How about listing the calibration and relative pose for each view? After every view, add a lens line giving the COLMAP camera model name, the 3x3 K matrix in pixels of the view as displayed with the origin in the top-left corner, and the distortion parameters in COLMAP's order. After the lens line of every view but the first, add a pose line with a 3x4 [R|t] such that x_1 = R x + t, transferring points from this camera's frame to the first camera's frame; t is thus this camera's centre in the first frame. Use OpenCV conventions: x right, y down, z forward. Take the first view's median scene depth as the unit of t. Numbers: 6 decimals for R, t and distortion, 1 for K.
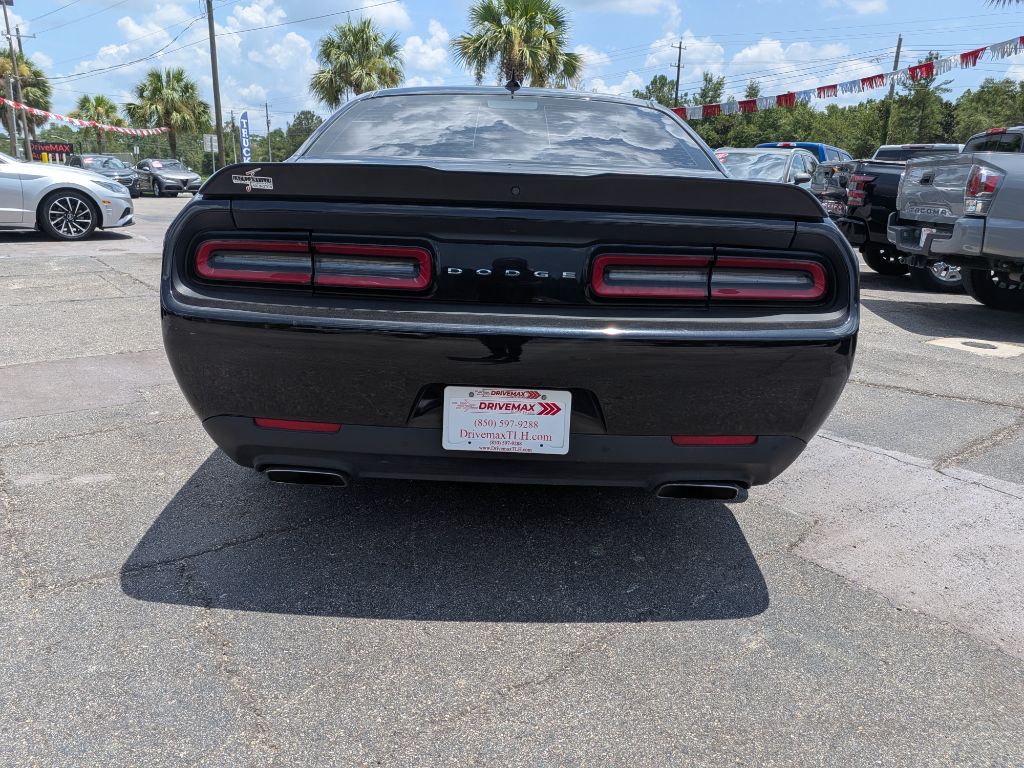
lens RADIAL K [[749.6, 0, 489.6], [0, 749.6, 405.9], [0, 0, 1]] dist [0.016484, -0.022645]
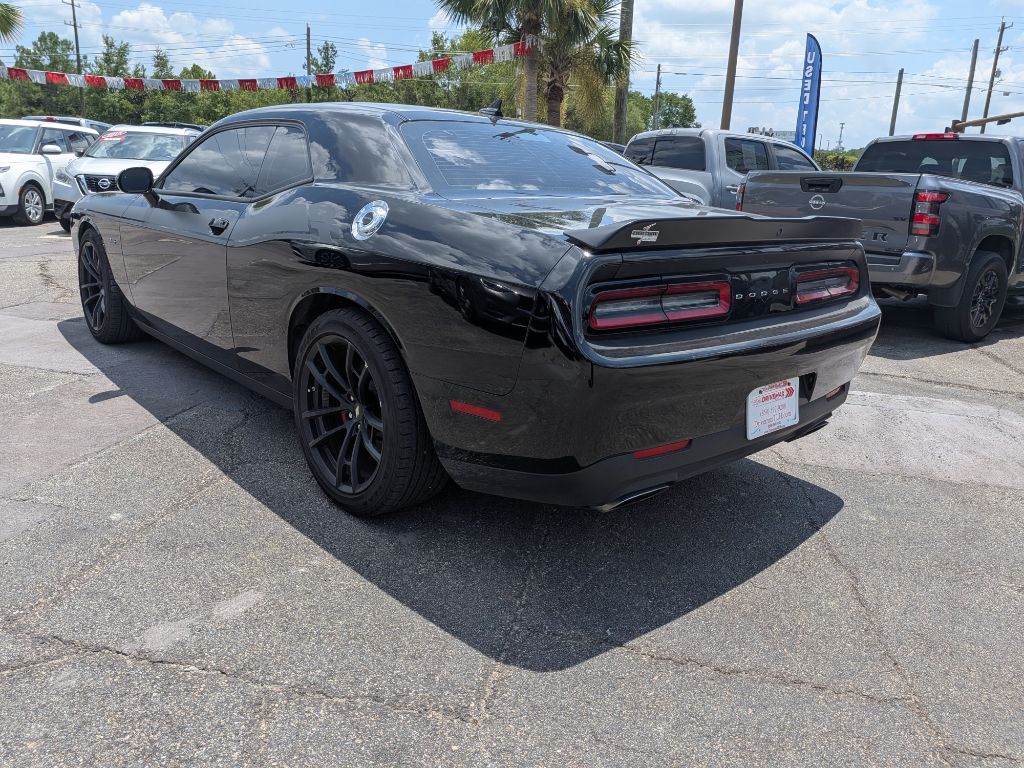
lens RADIAL K [[760.1, 0, 512.0], [0, 760.1, 384.0], [0, 0, 1]] dist [-0.010286, -0.000131]
pose [[0.729708, -0.179209, 0.659857, -0.069108], [0.175590, 0.981793, 0.072465, -0.011498], [-0.660829, 0.062986, 0.747889, 0.018533]]
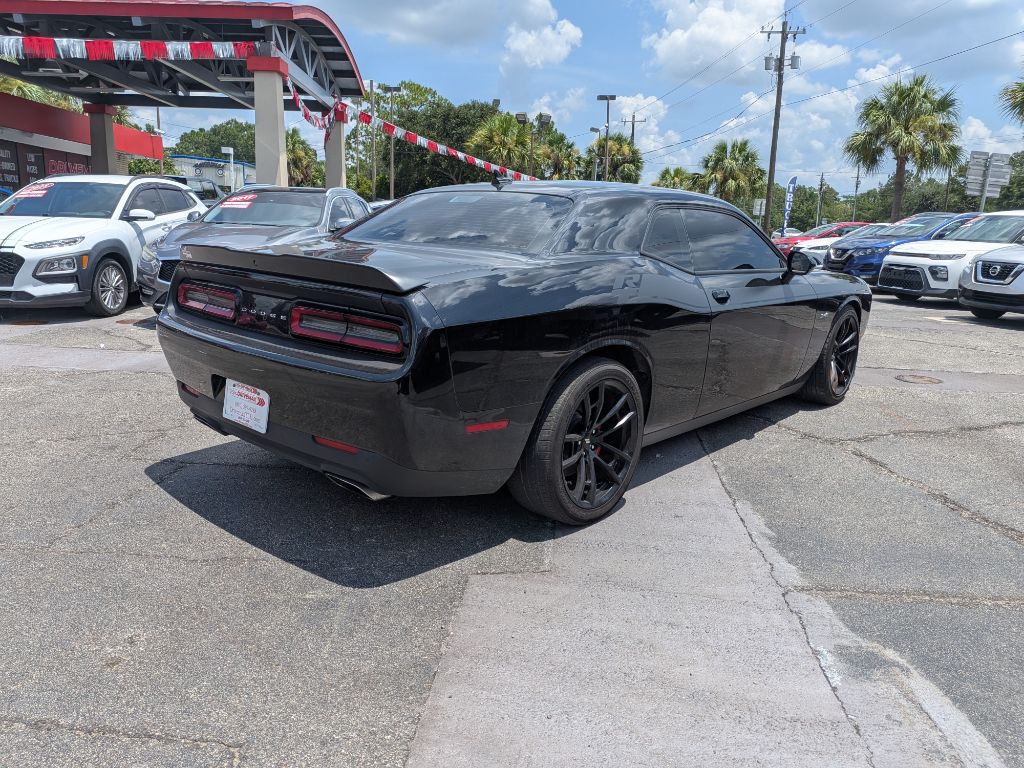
lens RADIAL K [[749.6, 0, 489.6], [0, 749.6, 405.9], [0, 0, 1]] dist [0.016484, -0.022645]
pose [[0.737022, 0.159986, -0.656661, 0.085173], [-0.208578, 0.977997, 0.004171, -0.005505], [0.642879, 0.133890, 0.754175, 0.008064]]
